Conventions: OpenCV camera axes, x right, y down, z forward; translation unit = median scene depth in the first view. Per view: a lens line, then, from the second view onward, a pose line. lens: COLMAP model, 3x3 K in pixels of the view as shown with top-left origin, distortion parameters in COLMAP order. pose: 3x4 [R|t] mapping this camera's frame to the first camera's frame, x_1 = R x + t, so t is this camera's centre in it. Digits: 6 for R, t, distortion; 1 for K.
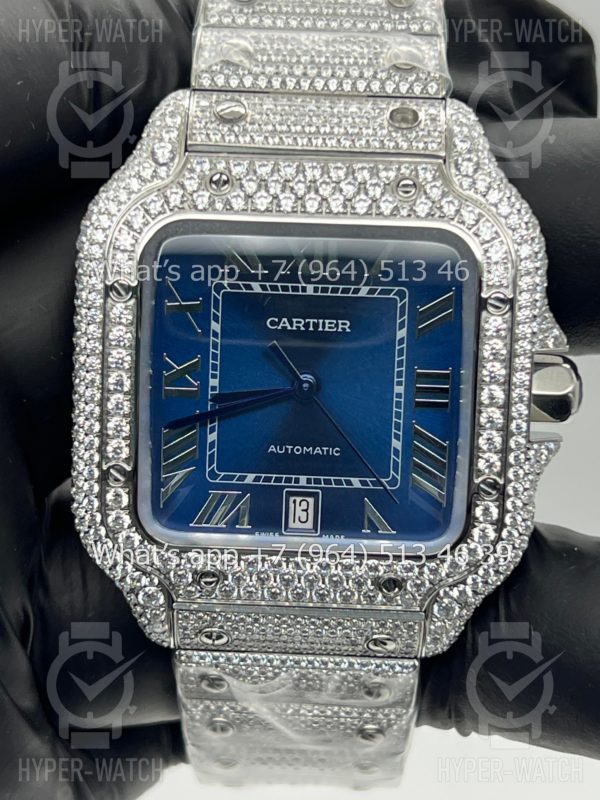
lens RADIAL K [[1786.1, 0, 300.0], [0, 1786.1, 400.0], [0, 0, 1]] dist [0.268259, -0.179231]
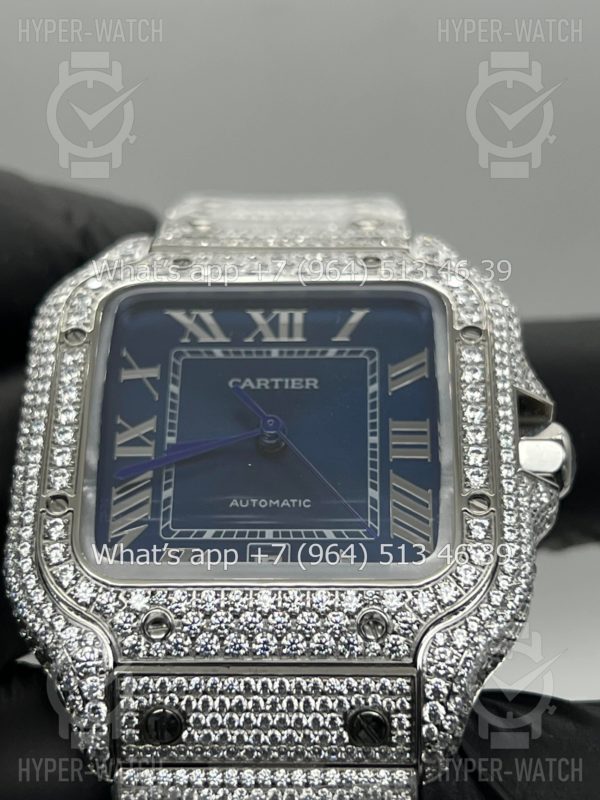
lens RADIAL K [[1786.1, 0, 300.0], [0, 1786.1, 400.0], [0, 0, 1]] dist [0.268259, -0.179231]
pose [[0.999746, -0.022545, -0.000552, 0.018913], [0.017588, 0.794768, -0.606659, 0.532169], [0.014116, 0.606495, 0.794962, 0.261924]]
